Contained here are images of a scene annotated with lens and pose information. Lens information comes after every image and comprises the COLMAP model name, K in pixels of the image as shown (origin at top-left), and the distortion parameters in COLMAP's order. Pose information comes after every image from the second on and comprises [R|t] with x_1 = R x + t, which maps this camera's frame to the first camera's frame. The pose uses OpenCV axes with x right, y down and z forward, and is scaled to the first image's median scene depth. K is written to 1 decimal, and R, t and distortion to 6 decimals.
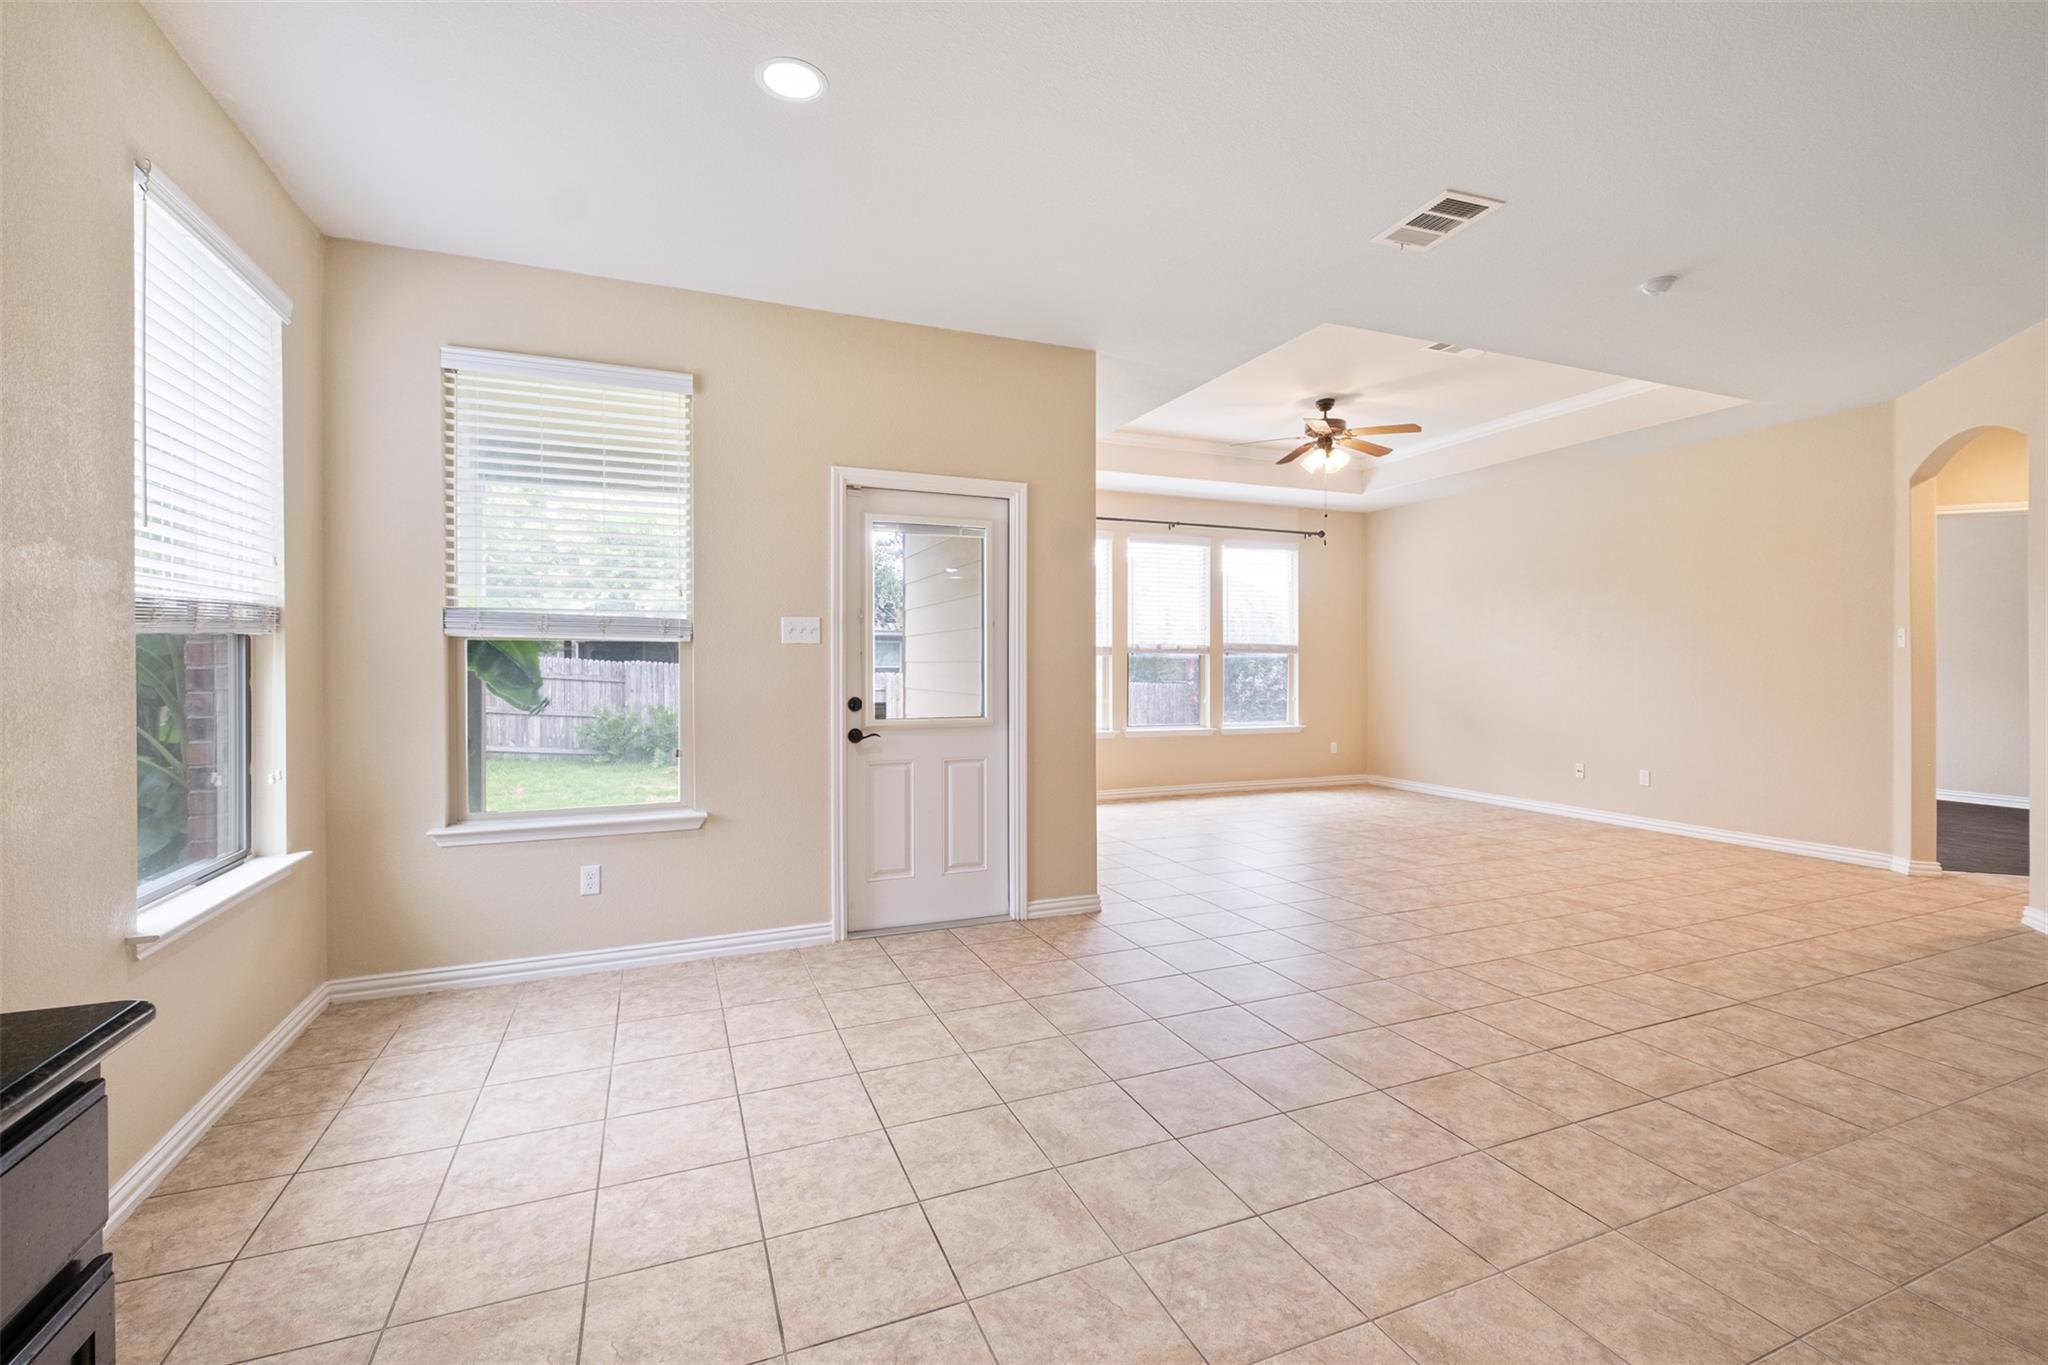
lens RADIAL K [[884.9, 0, 1024.7], [0, 884.9, 670.0], [0, 0, 1]] dist [0.002332, -0.004331]
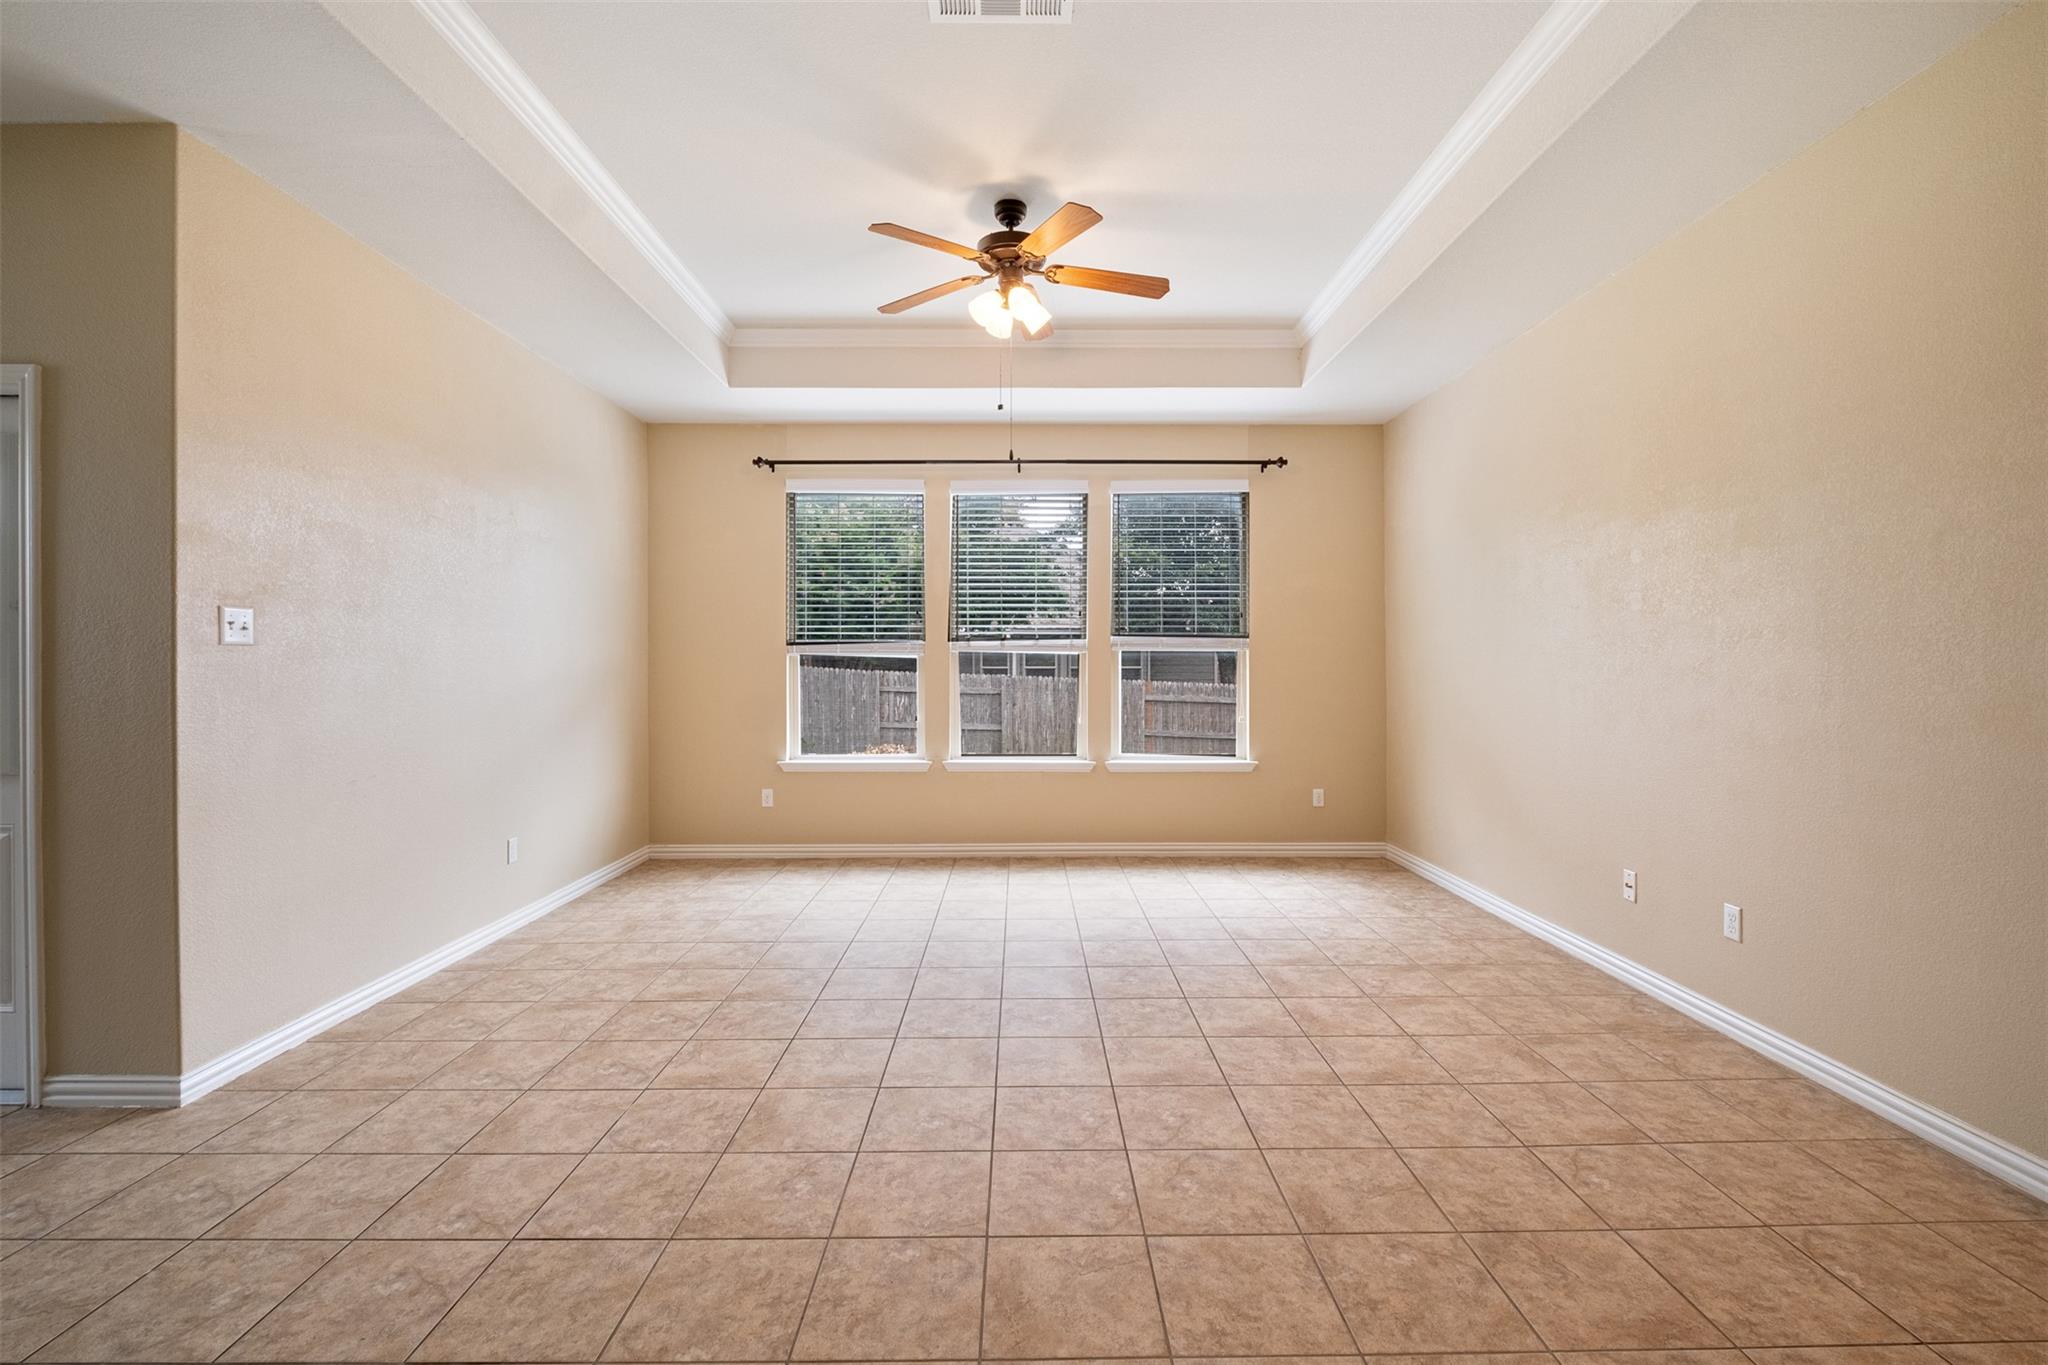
lens RADIAL K [[884.9, 0, 1020.9], [0, 884.9, 667.6], [0, 0, 1]] dist [0.002332, -0.004331]
pose [[0.928567, -0.000899, -0.371164, 1.020725], [-0.000119, 0.999996, -0.002722, -0.009808], [0.371165, 0.002572, 0.928563, 0.865756]]
